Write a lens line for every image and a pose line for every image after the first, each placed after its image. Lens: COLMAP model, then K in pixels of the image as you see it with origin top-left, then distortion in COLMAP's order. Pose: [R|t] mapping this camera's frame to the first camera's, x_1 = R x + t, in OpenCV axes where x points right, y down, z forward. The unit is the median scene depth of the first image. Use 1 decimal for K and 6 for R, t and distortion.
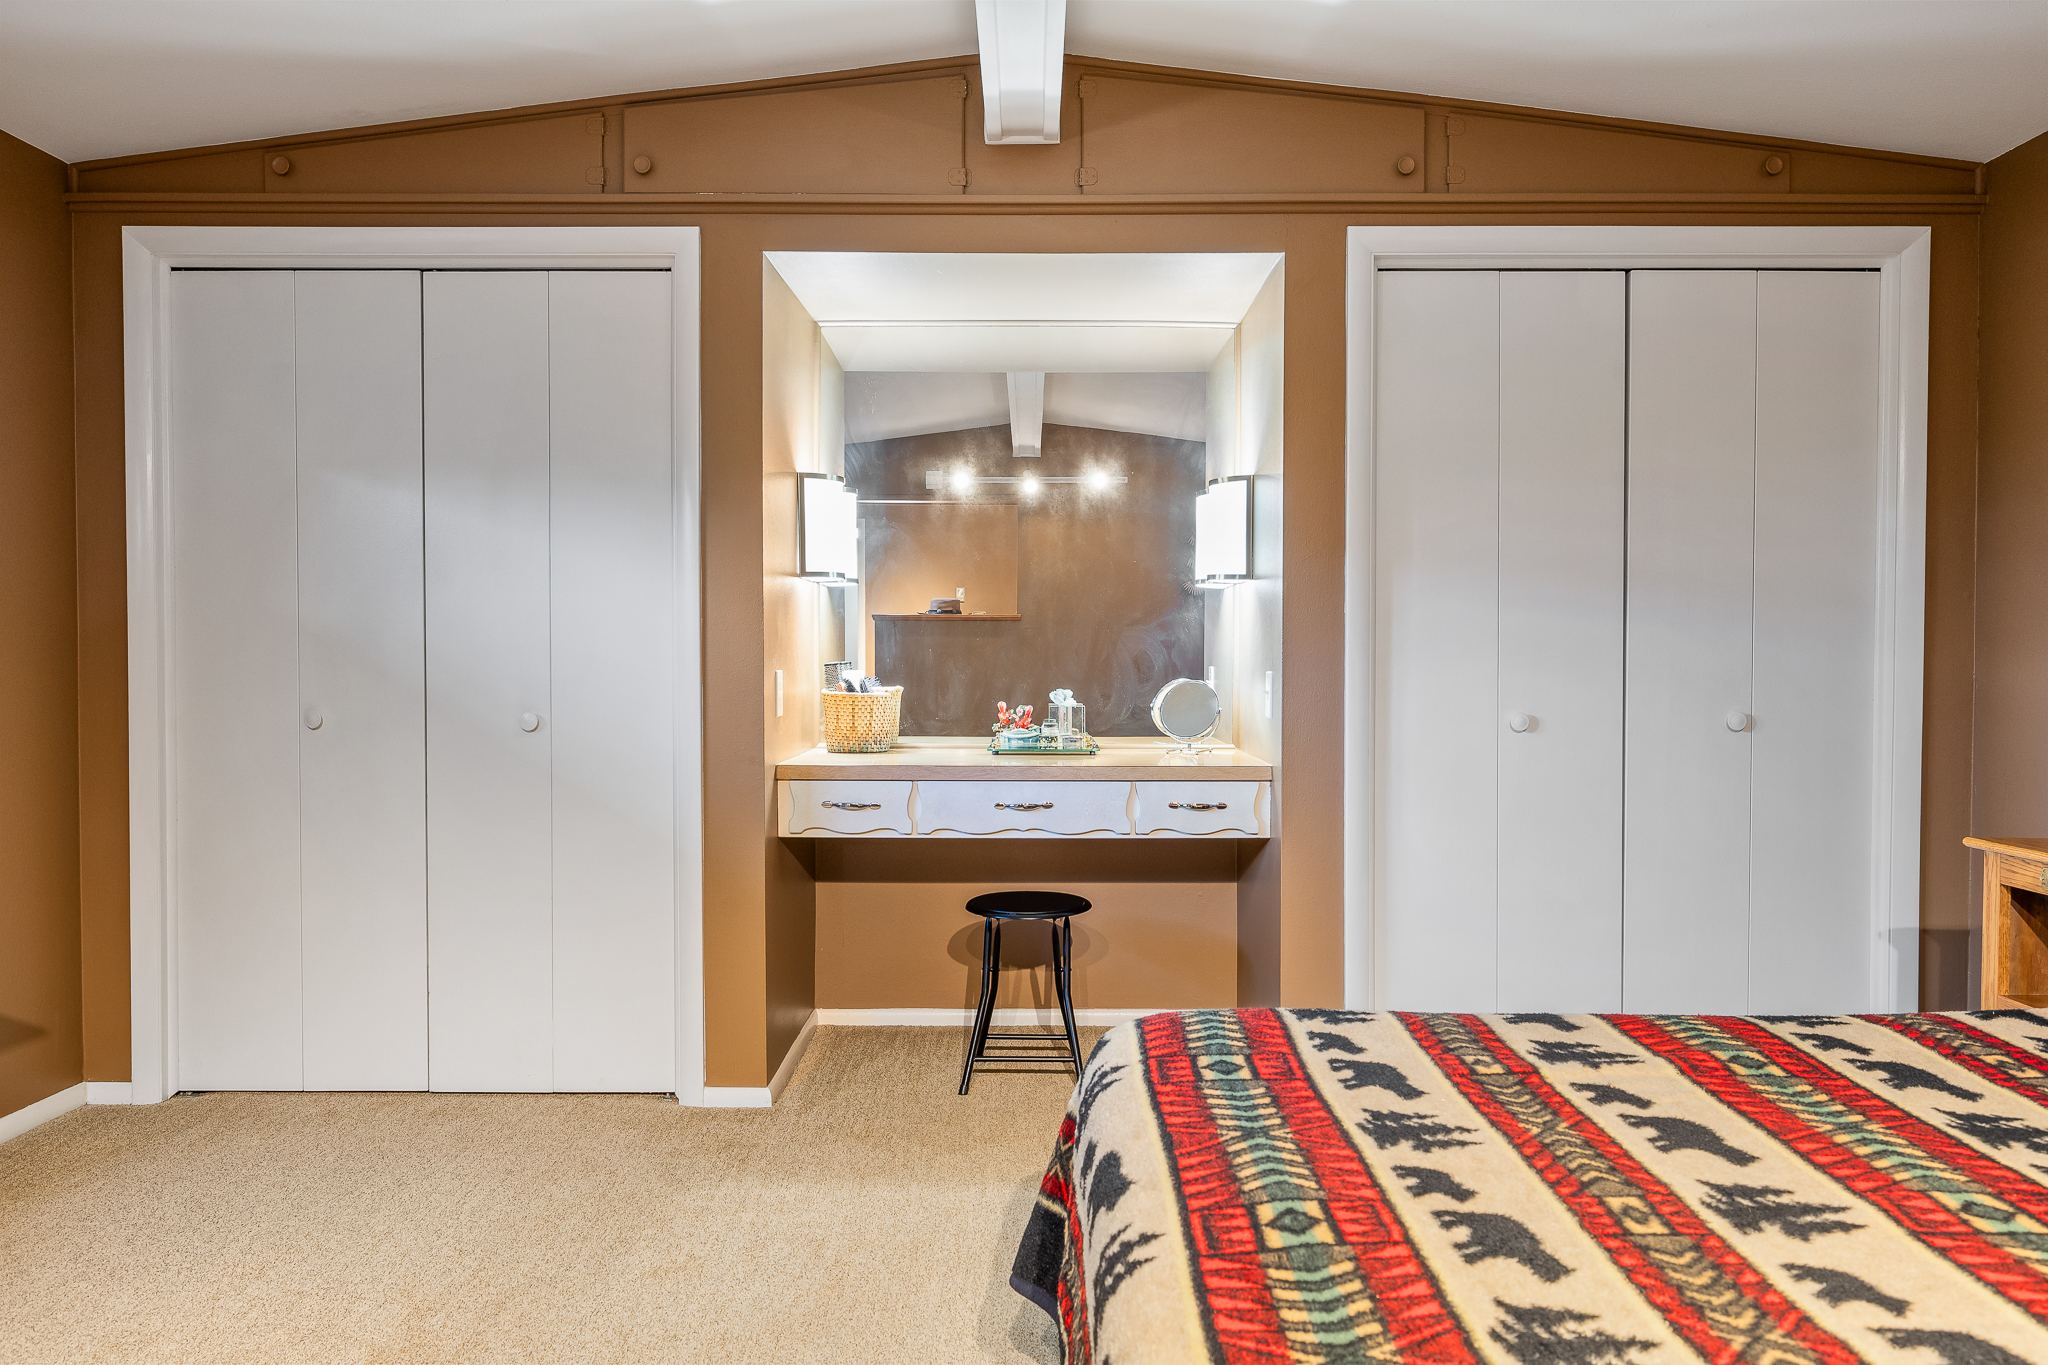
lens RADIAL K [[1475.8, 0, 1005.1], [0, 1475.8, 676.9], [0, 0, 1]] dist [-0.001736, -0.005164]
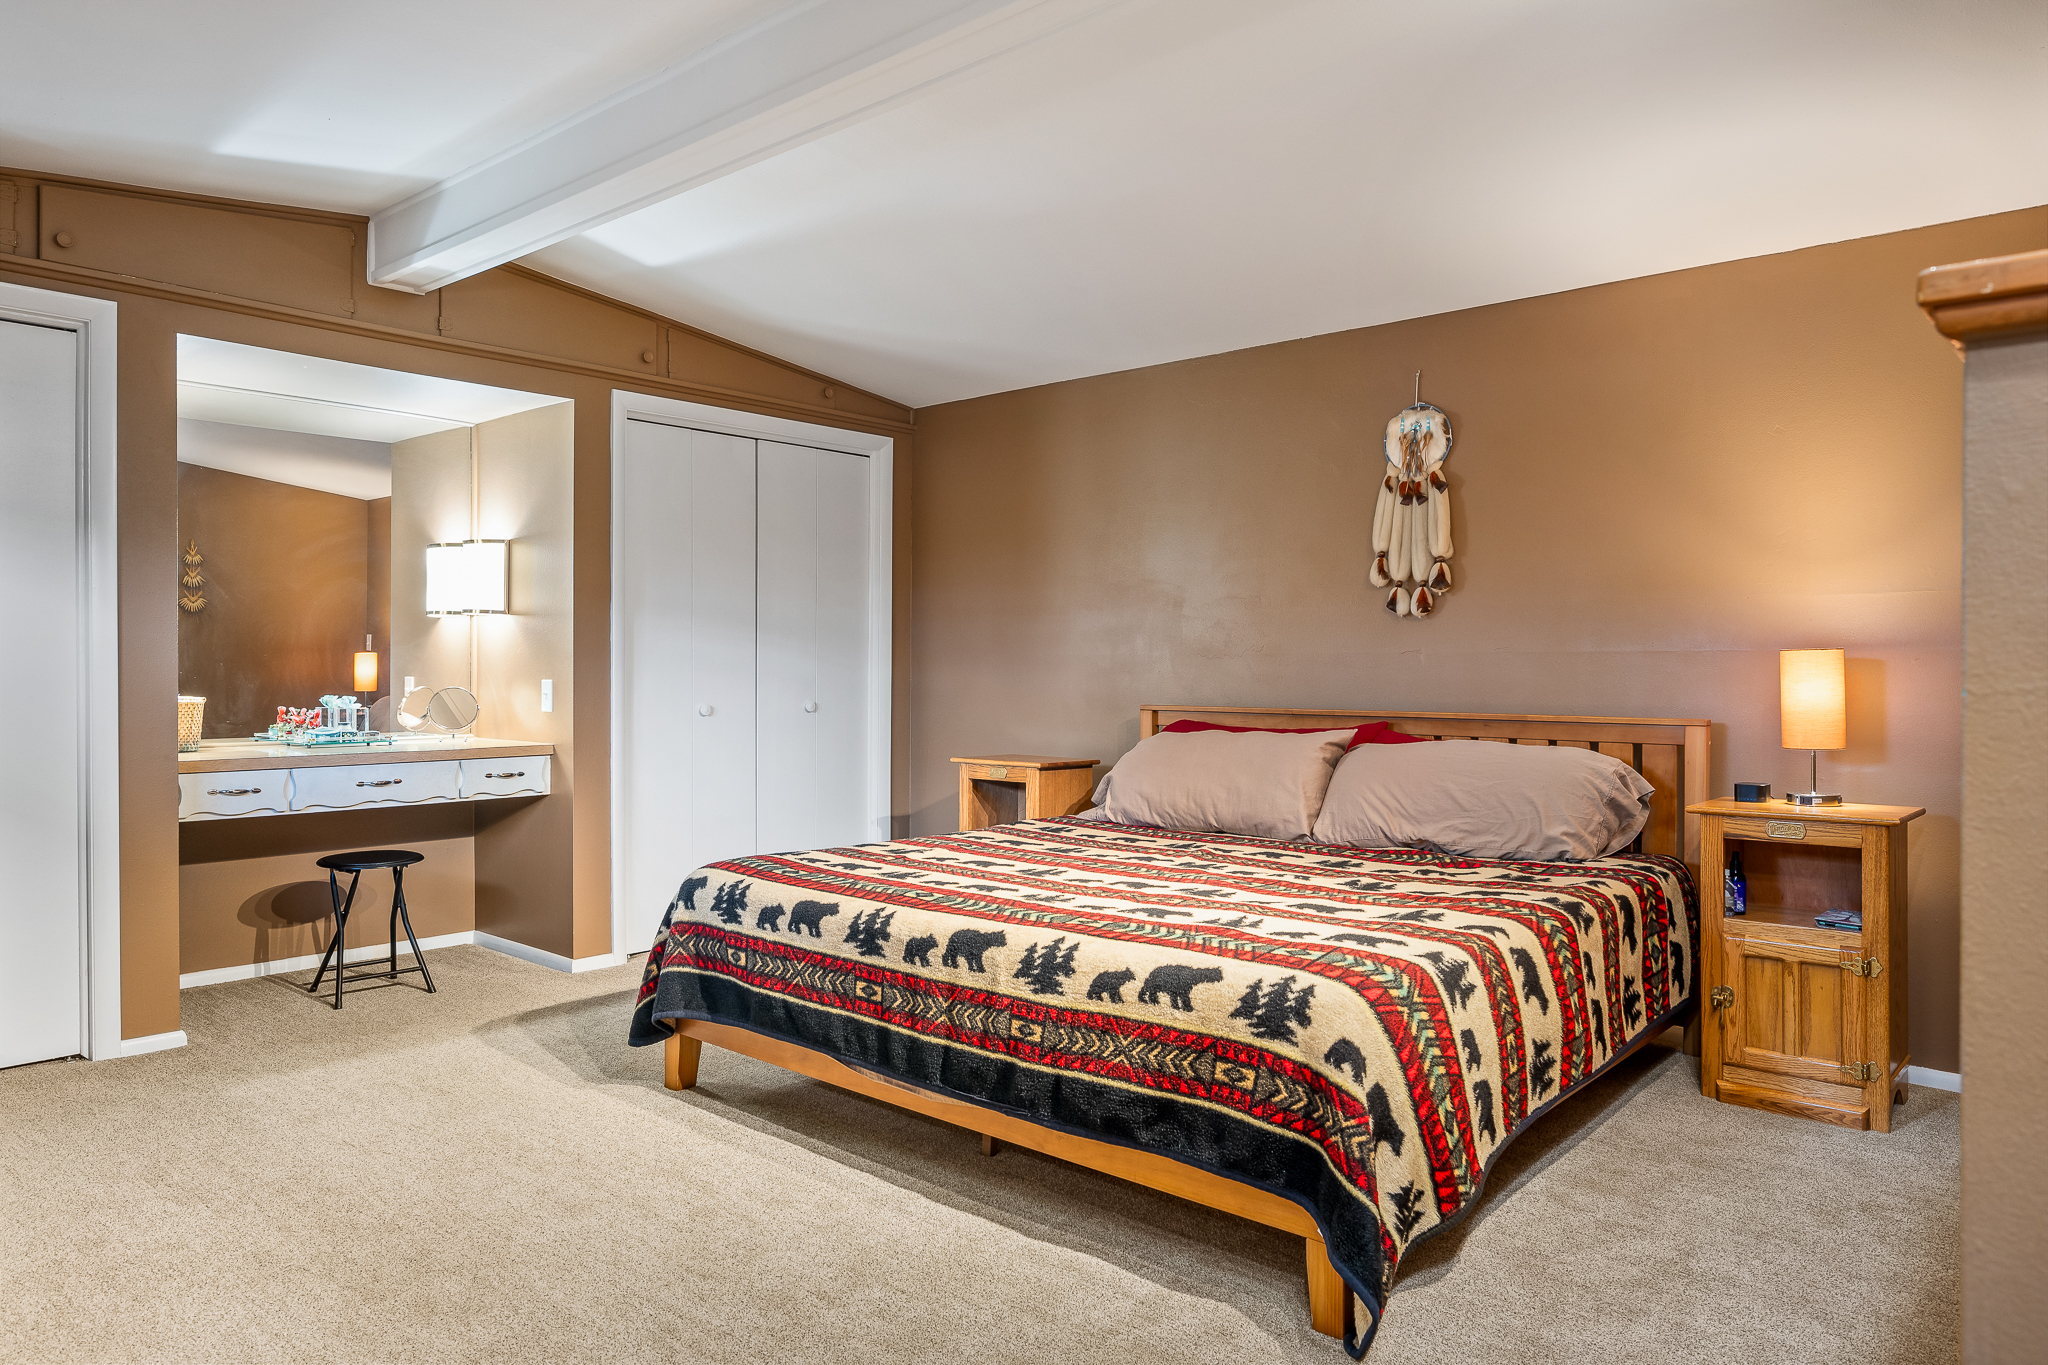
lens RADIAL K [[1364.8, 0, 1033.8], [0, 1364.8, 681.6], [0, 0, 1]] dist [0.002240, -0.000275]
pose [[0.653259, -0.007361, 0.757099, -0.550279], [0.011692, 0.999932, -0.000367, 0.004220], [-0.757044, 0.009092, 0.653301, -0.251581]]
